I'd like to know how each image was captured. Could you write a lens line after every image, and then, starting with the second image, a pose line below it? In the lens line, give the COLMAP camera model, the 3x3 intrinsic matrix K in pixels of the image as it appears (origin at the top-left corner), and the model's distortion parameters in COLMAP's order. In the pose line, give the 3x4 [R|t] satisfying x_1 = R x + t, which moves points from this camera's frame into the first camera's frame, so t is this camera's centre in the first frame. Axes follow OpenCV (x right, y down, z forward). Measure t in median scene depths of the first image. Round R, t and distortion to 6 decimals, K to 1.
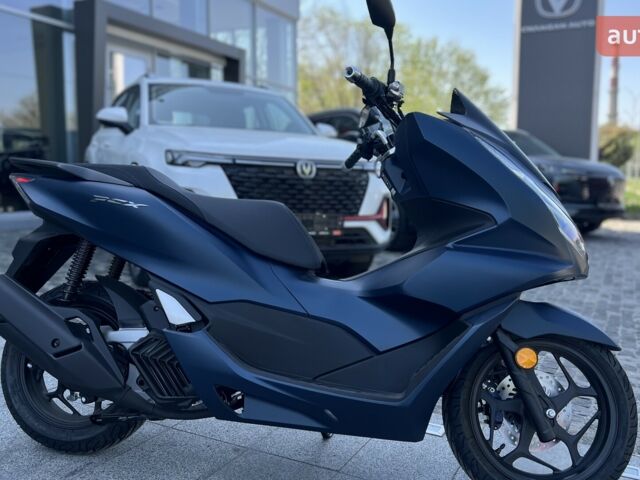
lens RADIAL K [[633.2, 0, 319.0], [0, 633.2, 256.6], [0, 0, 1]] dist [0.039157, 0.000000]
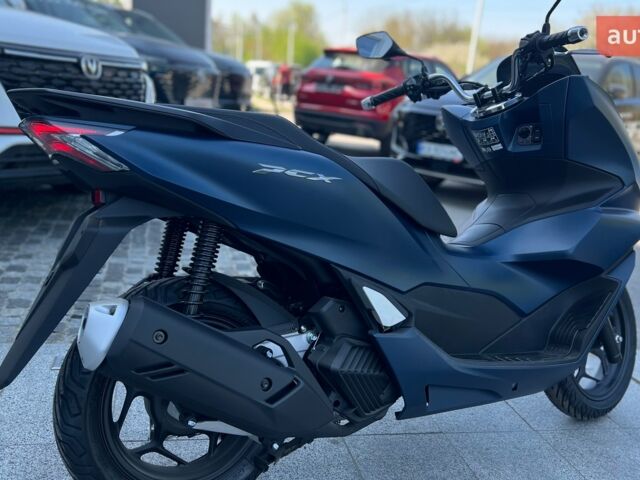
lens RADIAL K [[633.2, 0, 320.9], [0, 633.2, 243.7], [0, 0, 1]] dist [0.039157, 0.000000]
pose [[0.771989, -0.113052, 0.625502, -0.753472], [0.004864, 0.985078, 0.172039, -0.131494], [-0.635617, -0.129770, 0.761019, 0.431679]]
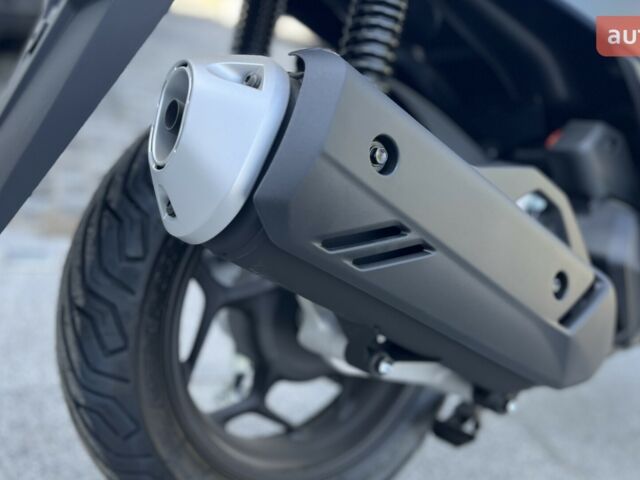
lens RADIAL K [[633.2, 0, 321.9], [0, 633.2, 238.7], [0, 0, 1]] dist [0.039157, 0.000000]
pose [[0.704829, -0.183866, 0.685134, -0.676530], [-0.035629, 0.955431, 0.293057, 0.024942], [-0.708482, -0.230966, 0.666865, 0.843089]]
